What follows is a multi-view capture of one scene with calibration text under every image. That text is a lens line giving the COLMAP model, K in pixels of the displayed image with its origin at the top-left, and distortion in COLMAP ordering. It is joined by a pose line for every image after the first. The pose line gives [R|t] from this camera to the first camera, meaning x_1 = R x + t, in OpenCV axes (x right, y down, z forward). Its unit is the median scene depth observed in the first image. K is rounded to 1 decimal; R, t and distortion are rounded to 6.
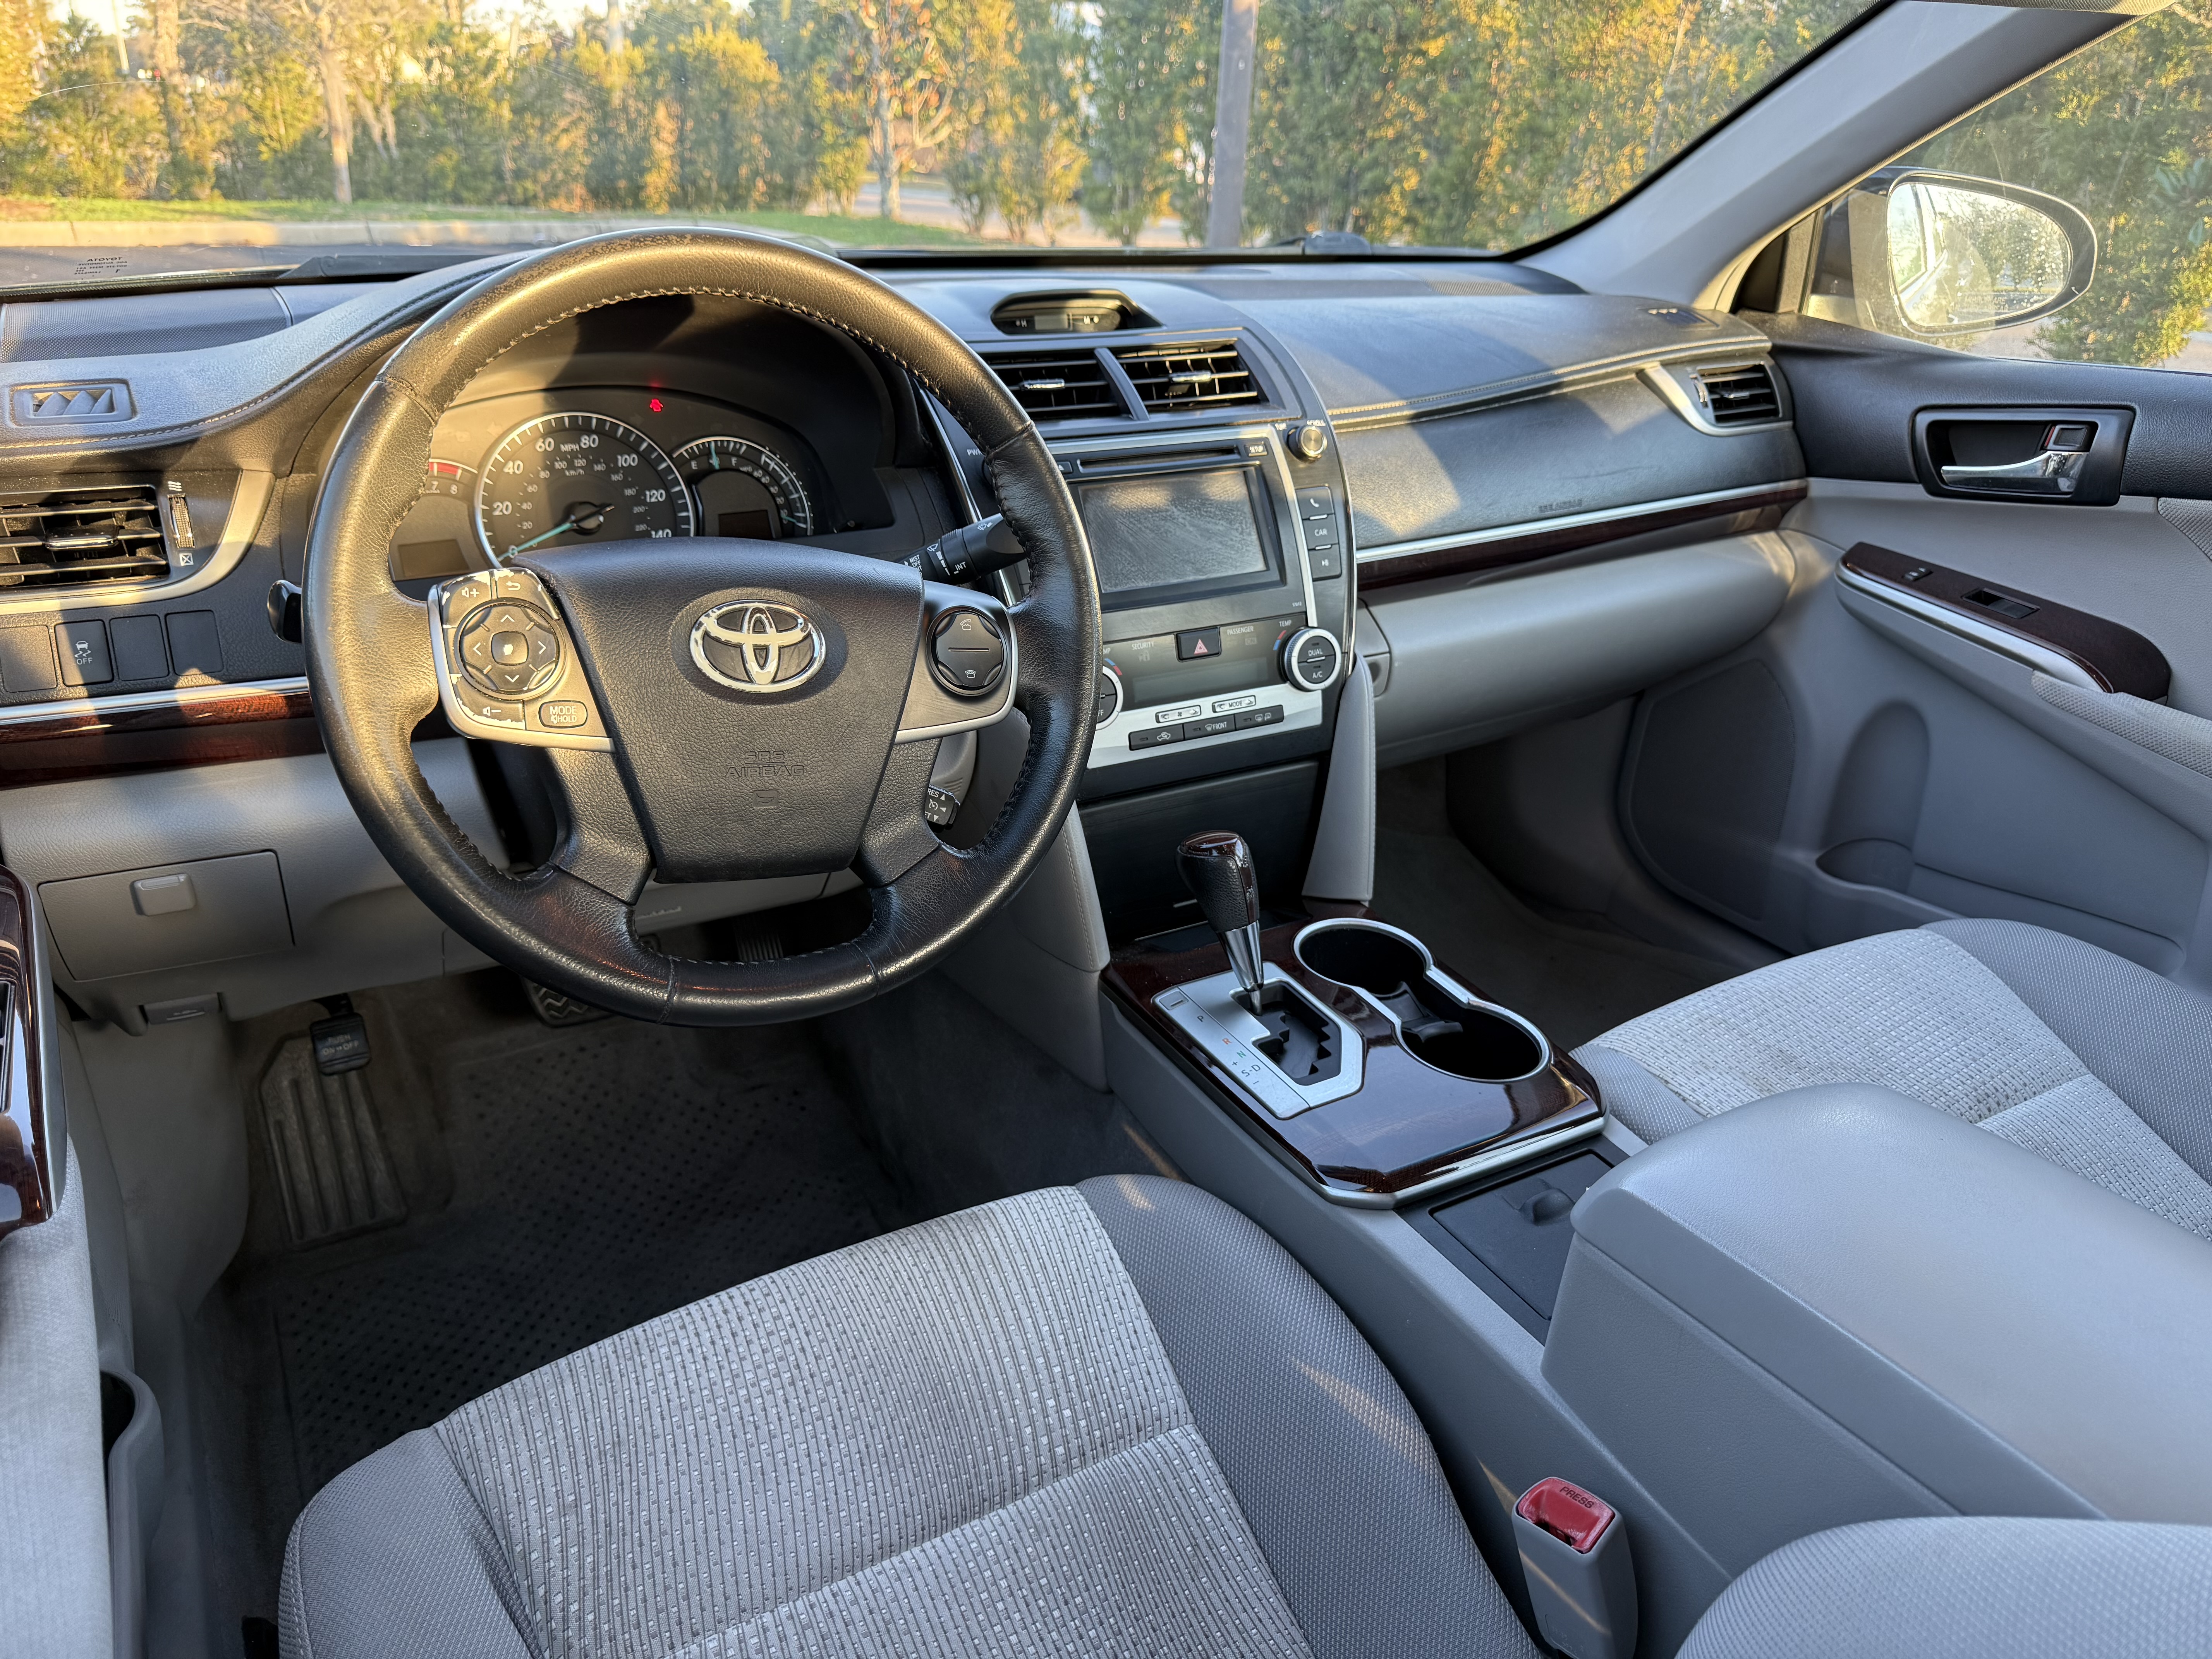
lens RADIAL K [[1561.8, 0, 1106.0], [0, 1561.8, 829.5], [0, 0, 1]] dist [0.003029, -0.004212]
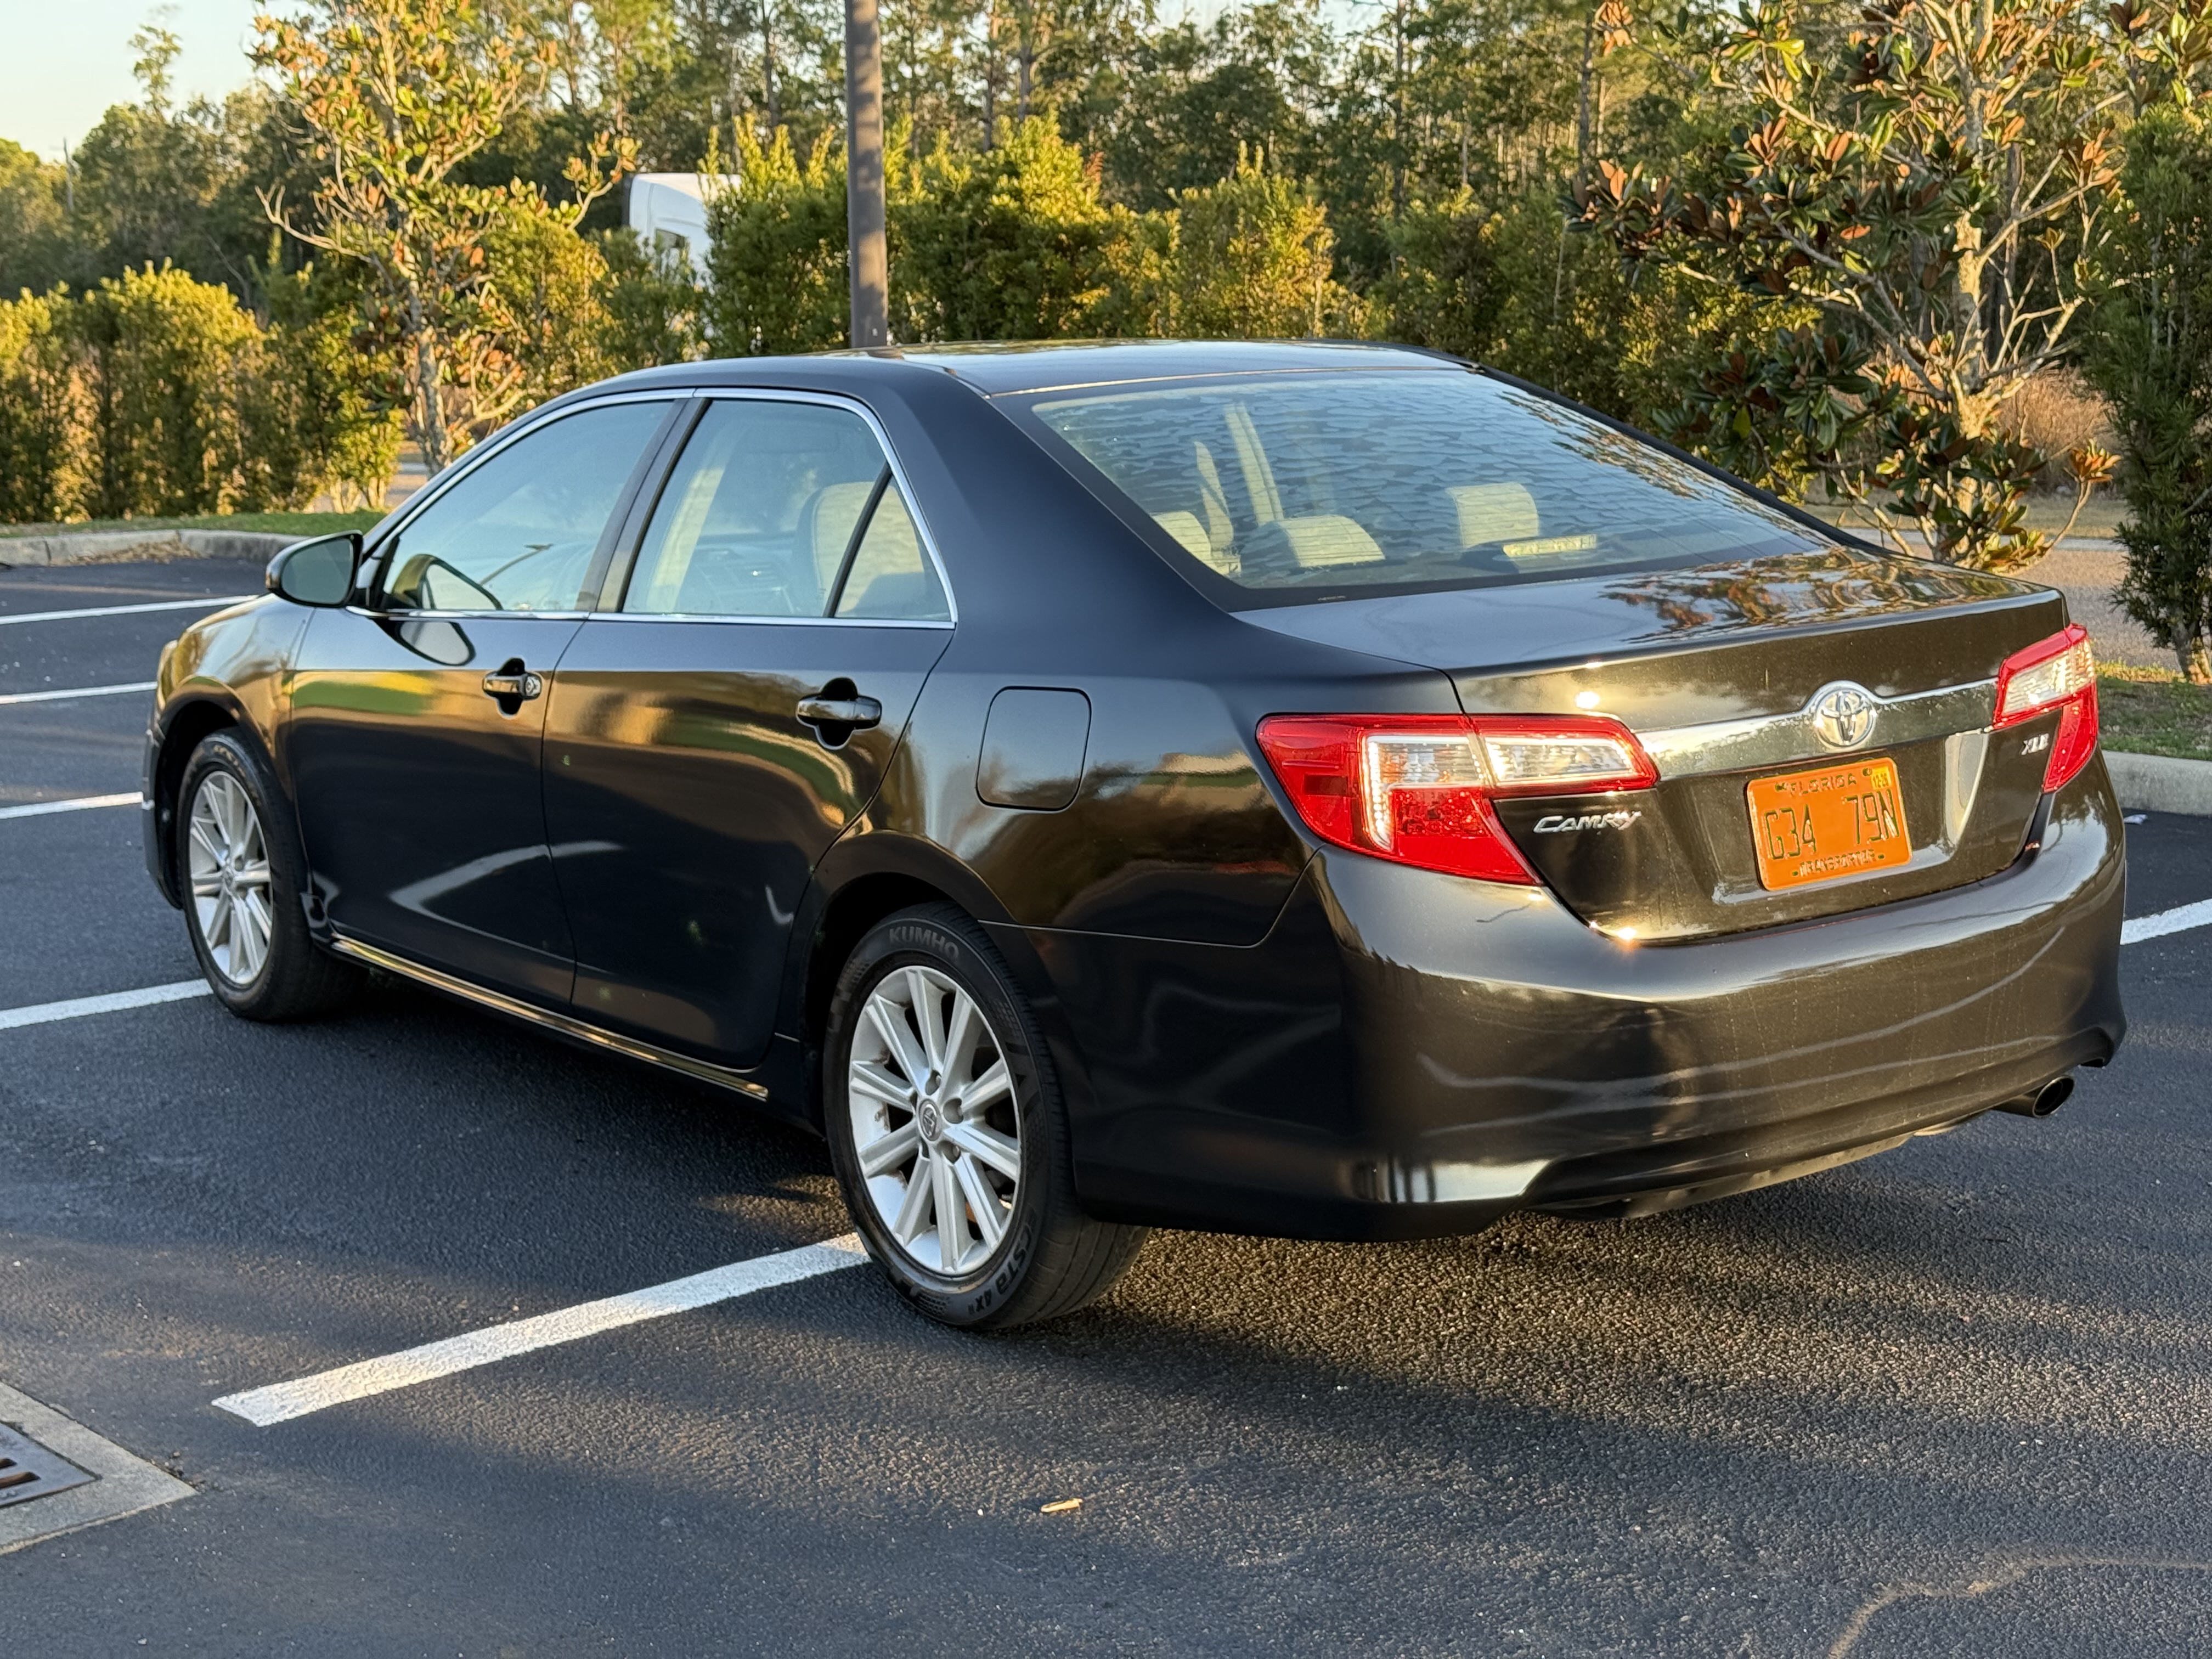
lens RADIAL K [[3098.9, 0, 1106.0], [0, 3098.9, 829.5], [0, 0, 1]] dist [0.184528, -0.431853]
pose [[0.992417, -0.072863, 0.098990, 0.014335], [0.095577, 0.963837, -0.248764, 0.152460], [-0.077284, 0.256339, 0.963492, -0.415483]]
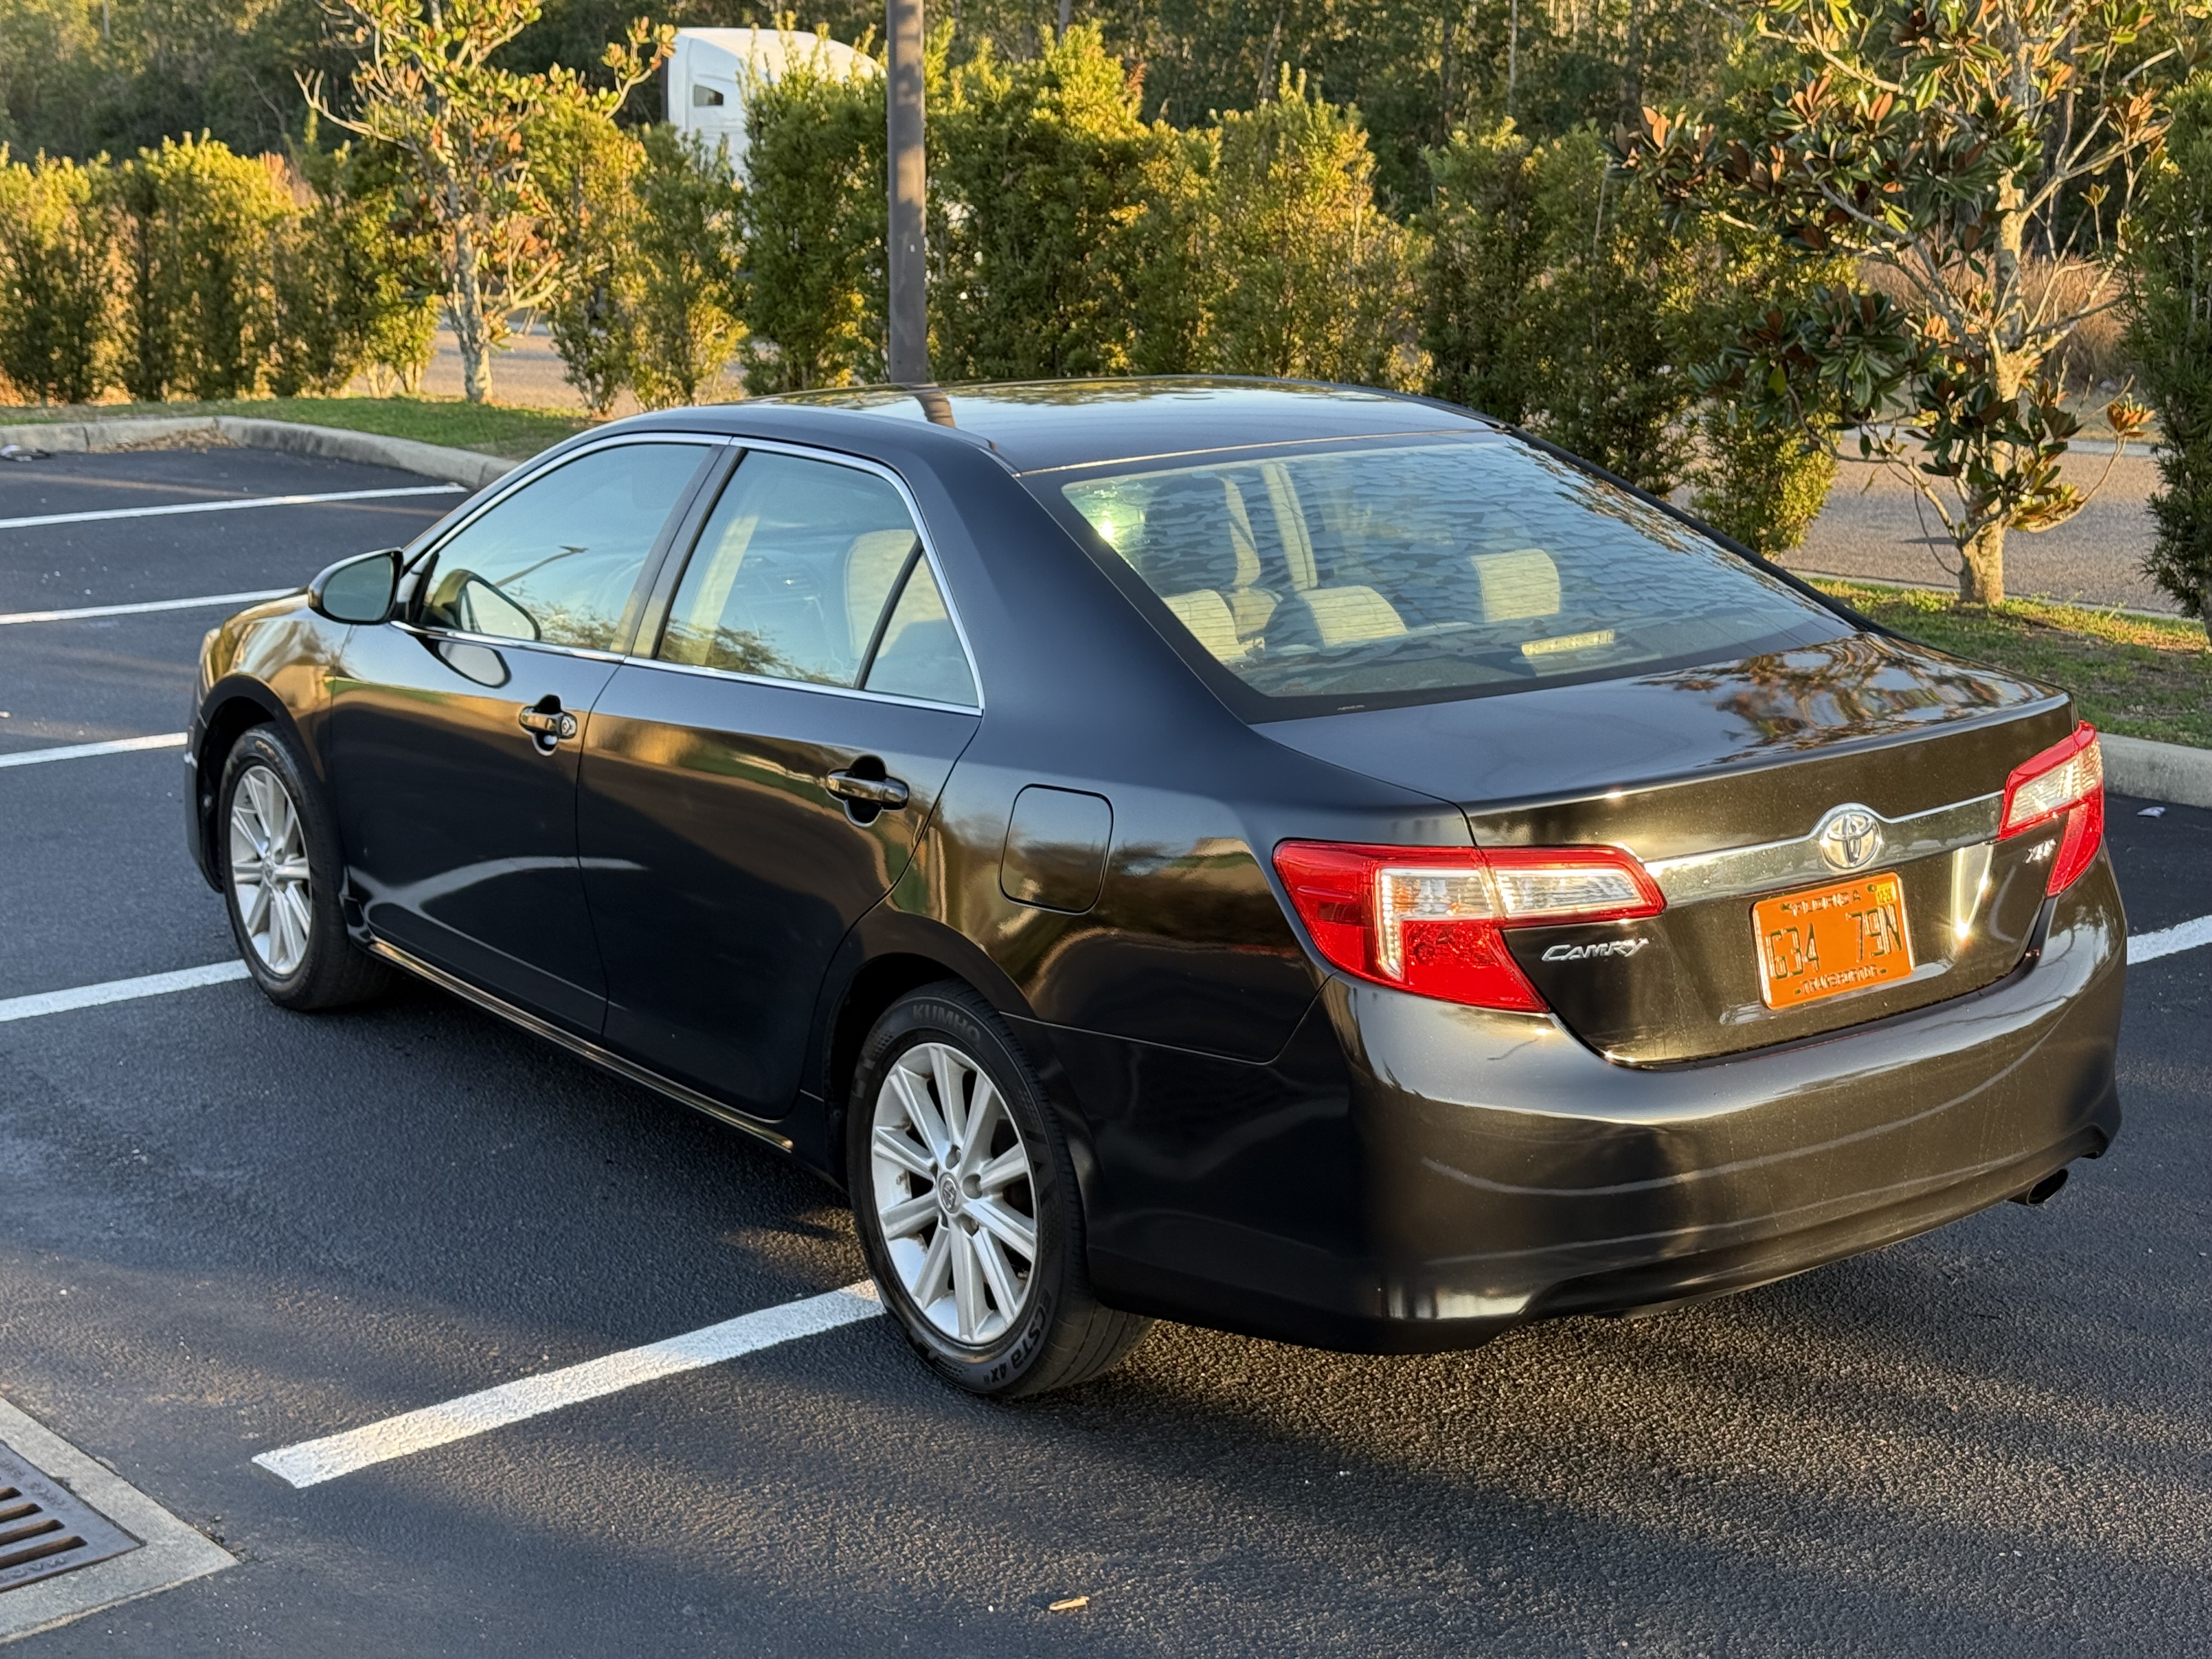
lens RADIAL K [[3098.9, 0, 1106.0], [0, 3098.9, 829.5], [0, 0, 1]] dist [0.184528, -0.431853]
pose [[0.994583, -0.058527, 0.085899, 0.016507], [0.074865, 0.976646, -0.201388, 0.127413], [-0.072106, 0.206728, 0.975738, -0.429618]]
